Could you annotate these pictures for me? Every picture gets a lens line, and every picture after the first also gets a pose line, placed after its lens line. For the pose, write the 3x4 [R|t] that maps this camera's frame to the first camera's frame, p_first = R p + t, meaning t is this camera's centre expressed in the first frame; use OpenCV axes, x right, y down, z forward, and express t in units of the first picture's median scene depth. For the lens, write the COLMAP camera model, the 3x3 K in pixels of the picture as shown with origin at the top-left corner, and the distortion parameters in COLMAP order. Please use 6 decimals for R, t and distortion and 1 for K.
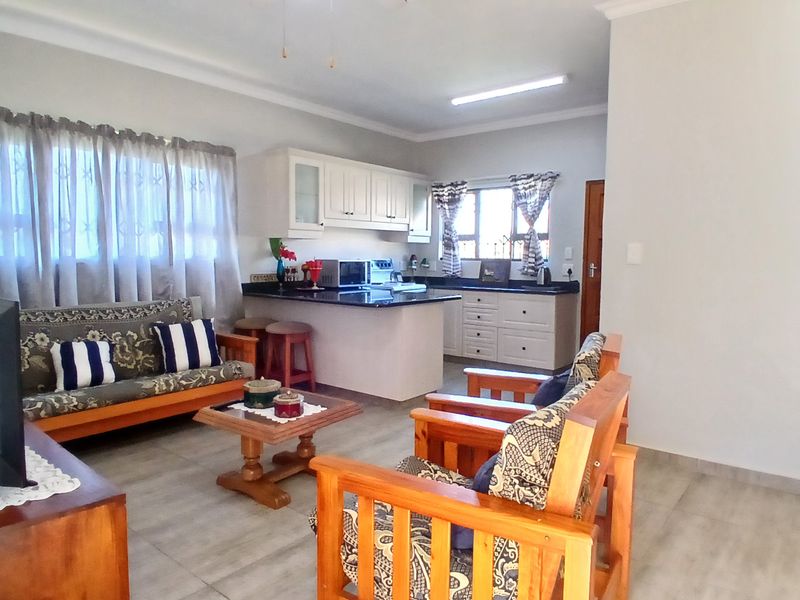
lens RADIAL K [[538.3, 0, 395.3], [0, 538.3, 301.4], [0, 0, 1]] dist [-0.000075, -0.038271]
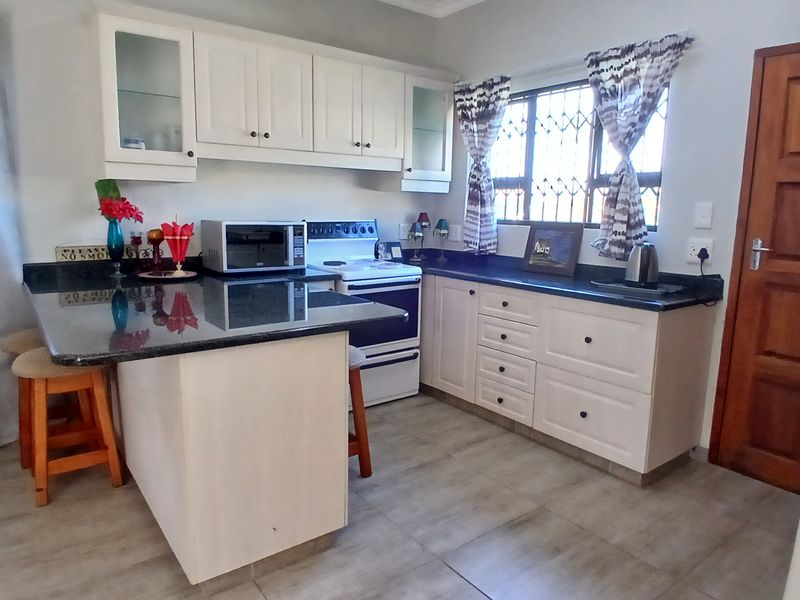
lens RADIAL K [[538.3, 0, 393.9], [0, 538.3, 302.2], [0, 0, 1]] dist [-0.000075, -0.038271]
pose [[0.971631, 0.050291, -0.231095, 0.163735], [-0.031097, 0.995813, 0.085965, -0.043164], [0.234450, -0.076340, 0.969126, 0.457145]]
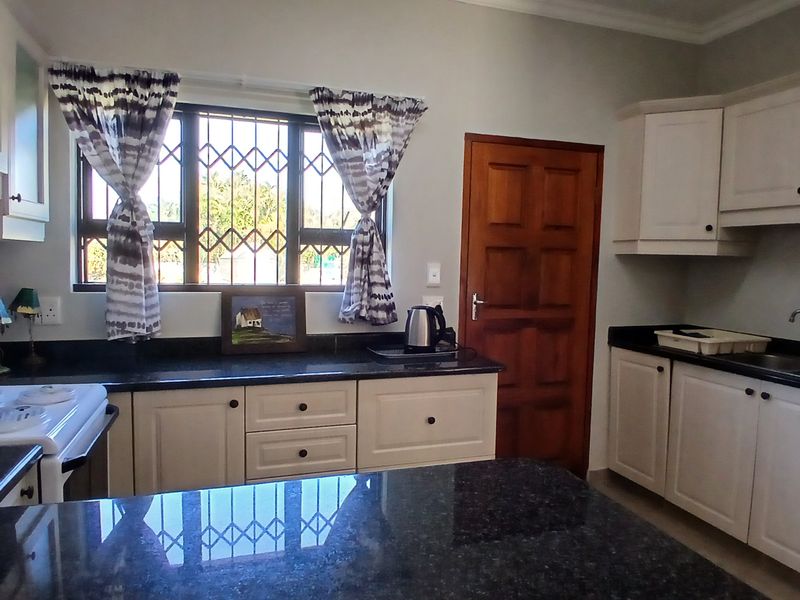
lens RADIAL K [[538.3, 0, 396.8], [0, 538.3, 302.1], [0, 0, 1]] dist [-0.000075, -0.038271]
pose [[0.545564, -0.060206, 0.835904, -0.105376], [0.059158, 0.997695, 0.033249, -0.077838], [-0.835979, 0.031311, 0.547868, 0.714621]]
